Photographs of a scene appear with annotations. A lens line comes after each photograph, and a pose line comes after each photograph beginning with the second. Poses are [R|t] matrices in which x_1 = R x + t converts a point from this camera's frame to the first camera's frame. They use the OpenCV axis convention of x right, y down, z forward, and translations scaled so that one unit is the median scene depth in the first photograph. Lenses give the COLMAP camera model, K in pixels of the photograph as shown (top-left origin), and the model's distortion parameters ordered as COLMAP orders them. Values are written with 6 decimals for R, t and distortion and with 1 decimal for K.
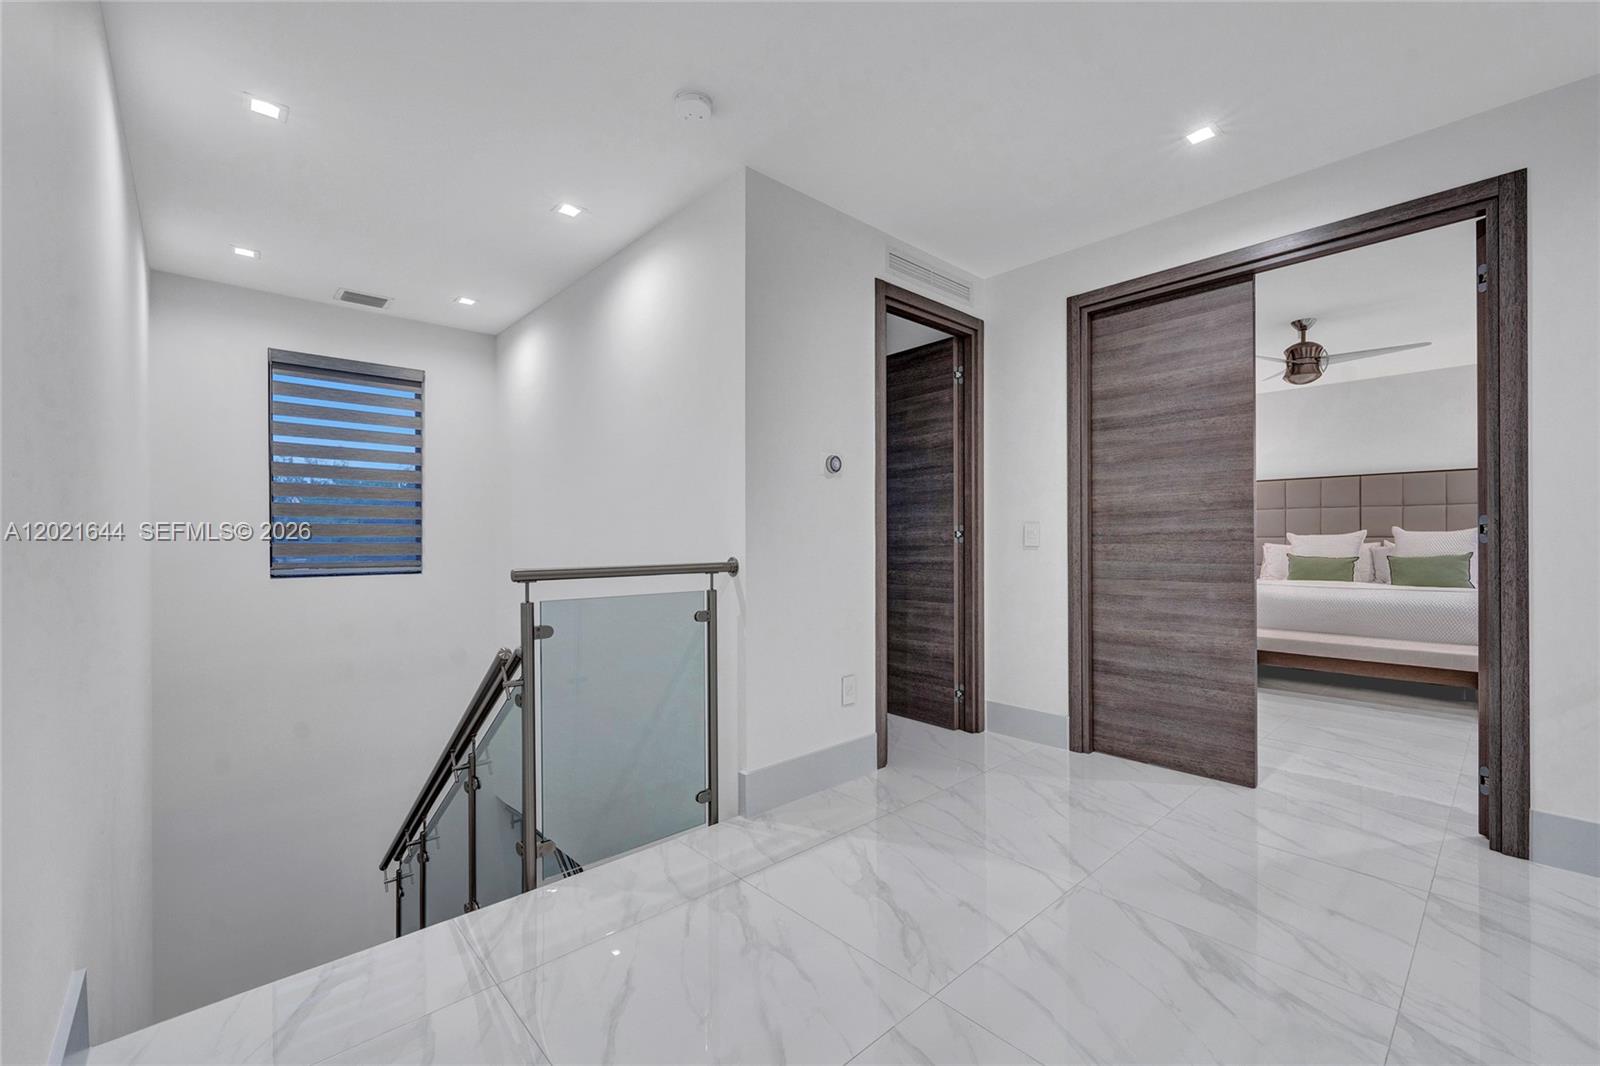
lens RADIAL K [[663.5, 0, 795.7], [0, 663.5, 534.0], [0, 0, 1]] dist [-0.000243, 0.000082]
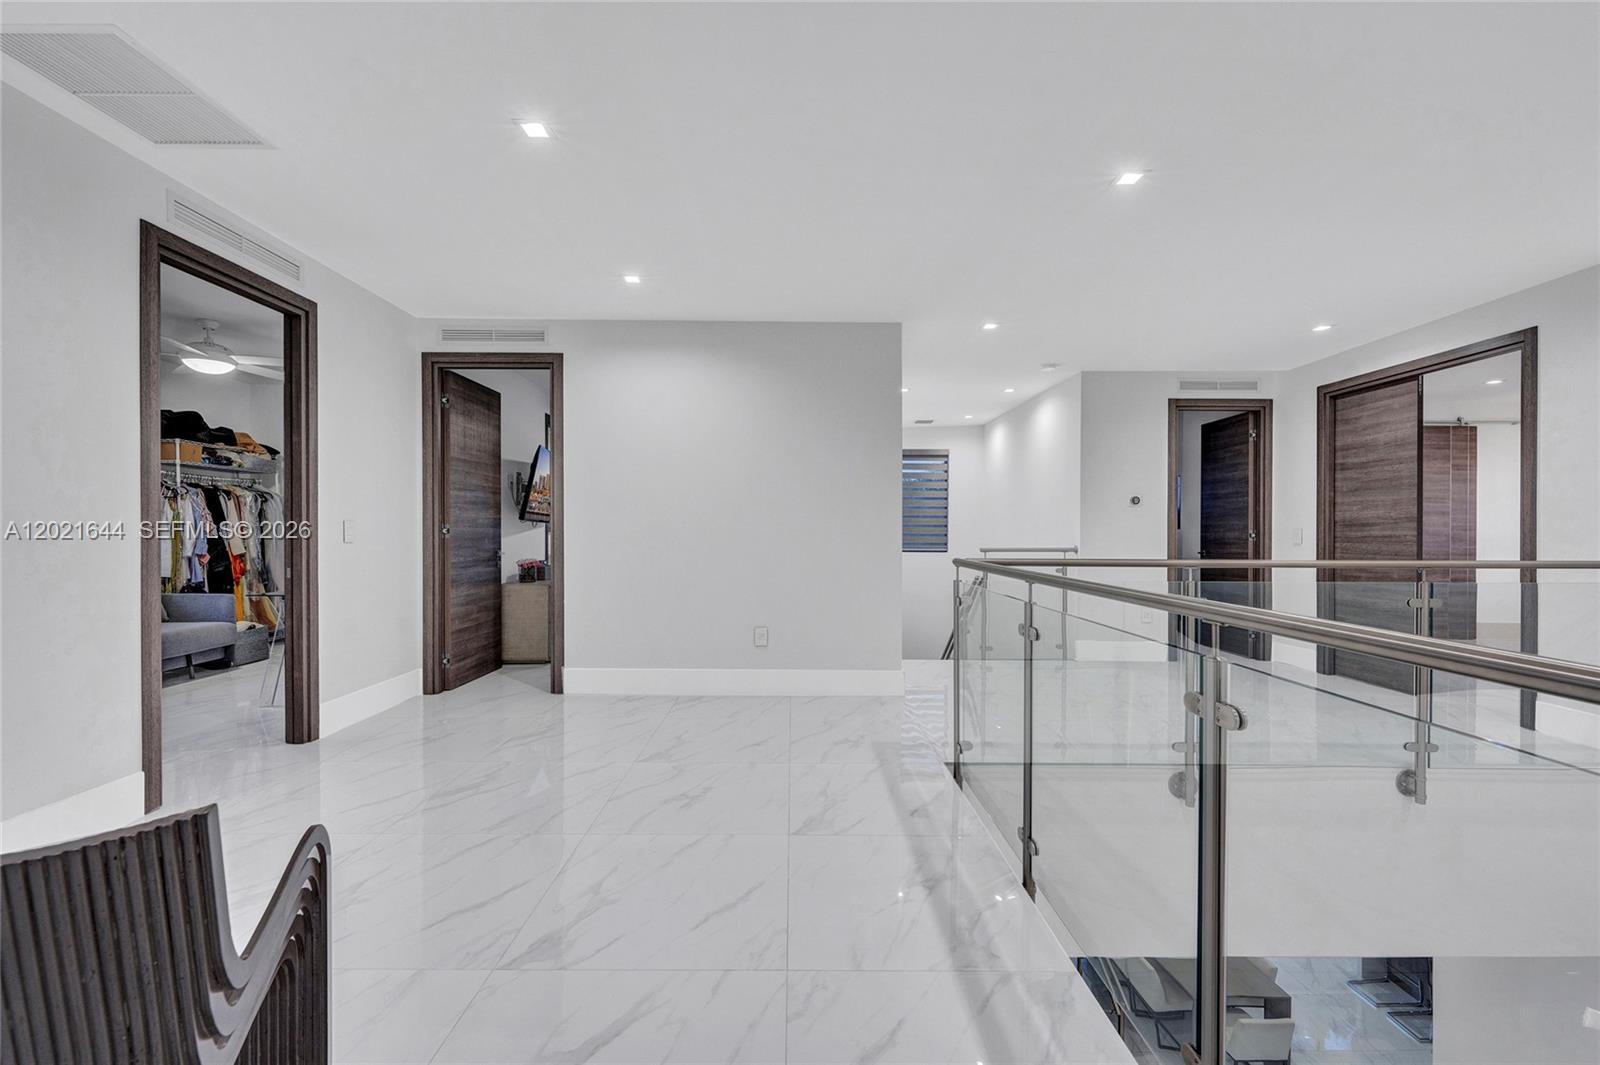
lens RADIAL K [[663.5, 0, 795.7], [0, 663.5, 533.5], [0, 0, 1]] dist [-0.000243, 0.000082]
pose [[0.747954, 0.007947, -0.663703, 0.539557], [-0.001020, 0.999941, 0.010824, -0.022908], [0.663750, -0.007419, 0.747918, -1.026022]]
